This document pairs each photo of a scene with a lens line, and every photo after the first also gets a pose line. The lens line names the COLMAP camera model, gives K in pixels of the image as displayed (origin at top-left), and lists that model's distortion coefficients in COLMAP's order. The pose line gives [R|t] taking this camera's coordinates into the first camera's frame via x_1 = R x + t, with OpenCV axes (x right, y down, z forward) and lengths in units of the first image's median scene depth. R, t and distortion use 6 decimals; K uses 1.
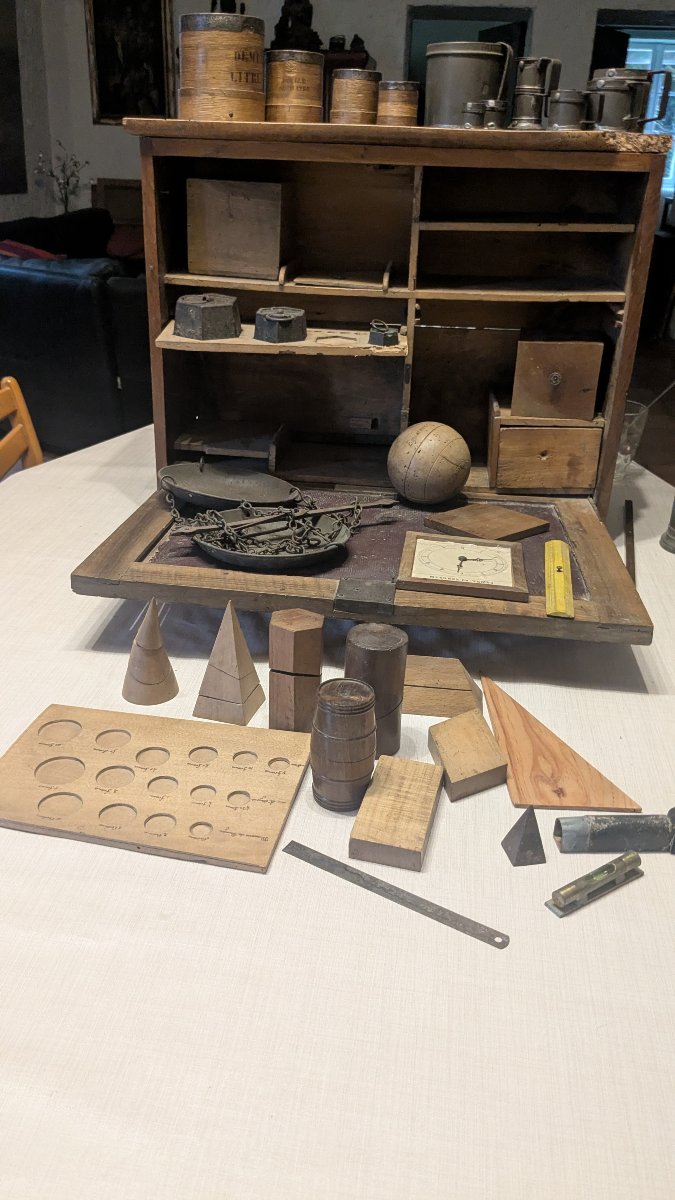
lens RADIAL K [[958.4, 0, 340.6], [0, 958.4, 606.5], [0, 0, 1]] dist [0.031902, -0.019479]
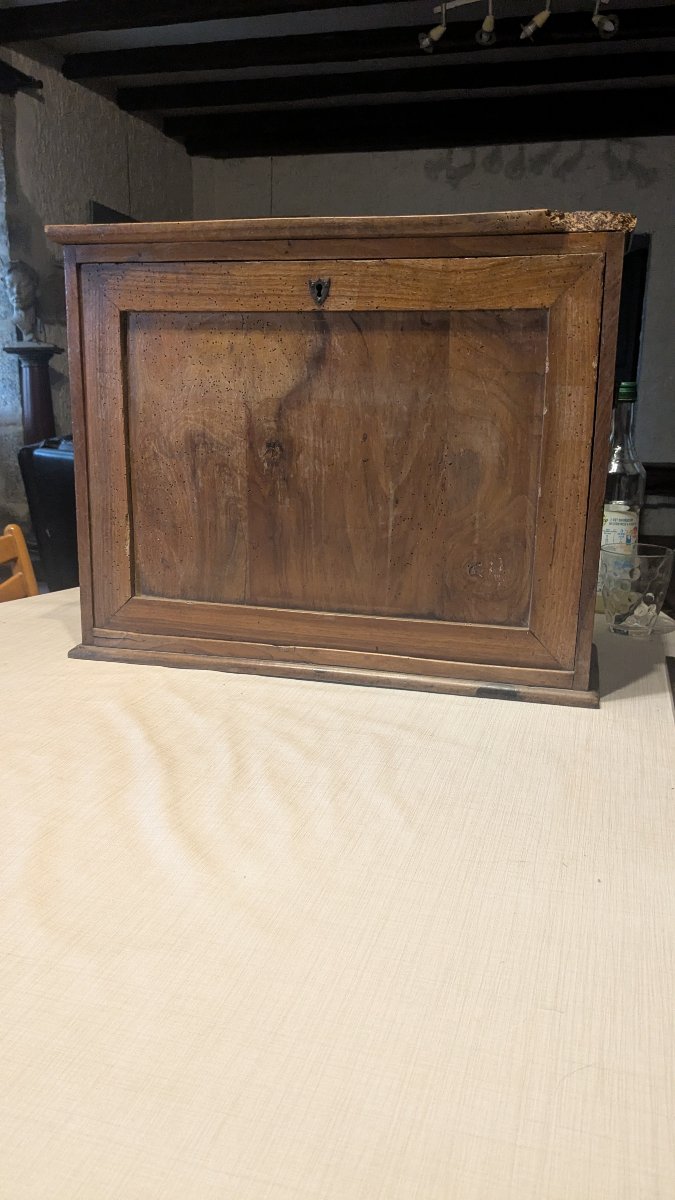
lens RADIAL K [[958.4, 0, 328.5], [0, 958.4, 607.9], [0, 0, 1]] dist [0.031902, -0.019479]
pose [[0.987567, 0.020111, -0.155905, 0.210126], [-0.052000, 0.977742, -0.203266, 0.045832], [0.148347, 0.208846, 0.966631, 0.193565]]
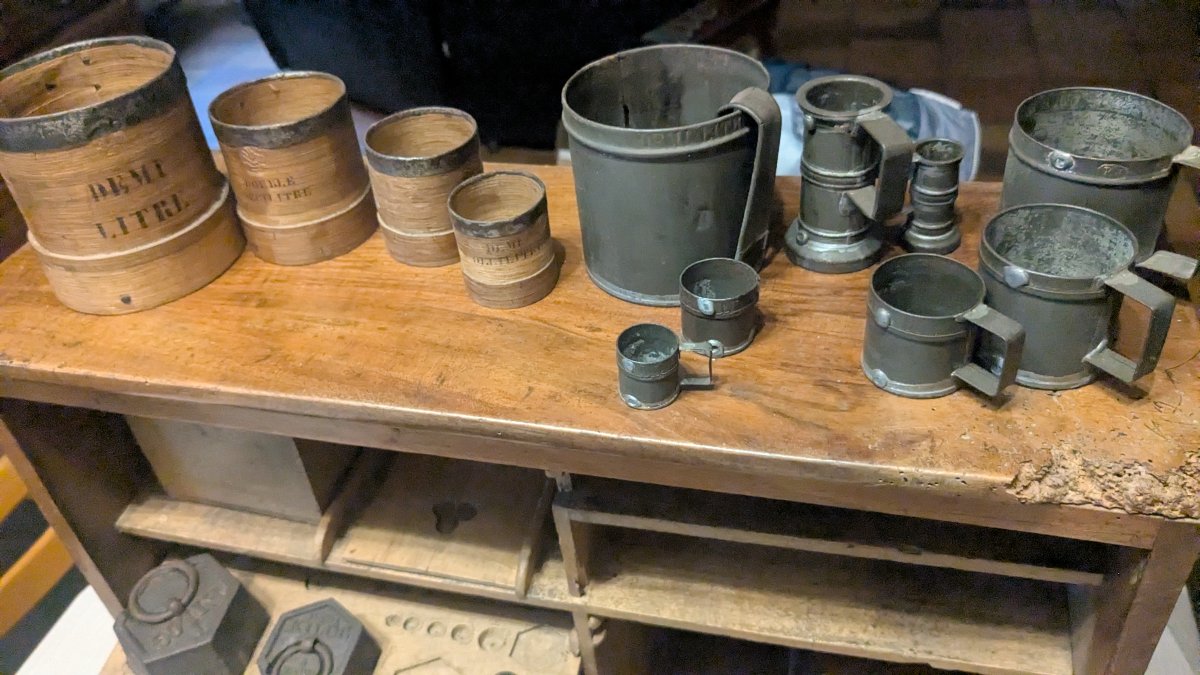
lens RADIAL K [[958.4, 0, 596.0], [0, 958.4, 332.6], [0, 0, 1]] dist [0.031902, -0.019479]
pose [[0.982016, -0.006060, -0.188699, 0.184444], [0.047051, 0.975804, 0.213523, -0.592357], [0.182839, -0.218561, 0.958541, 0.628972]]
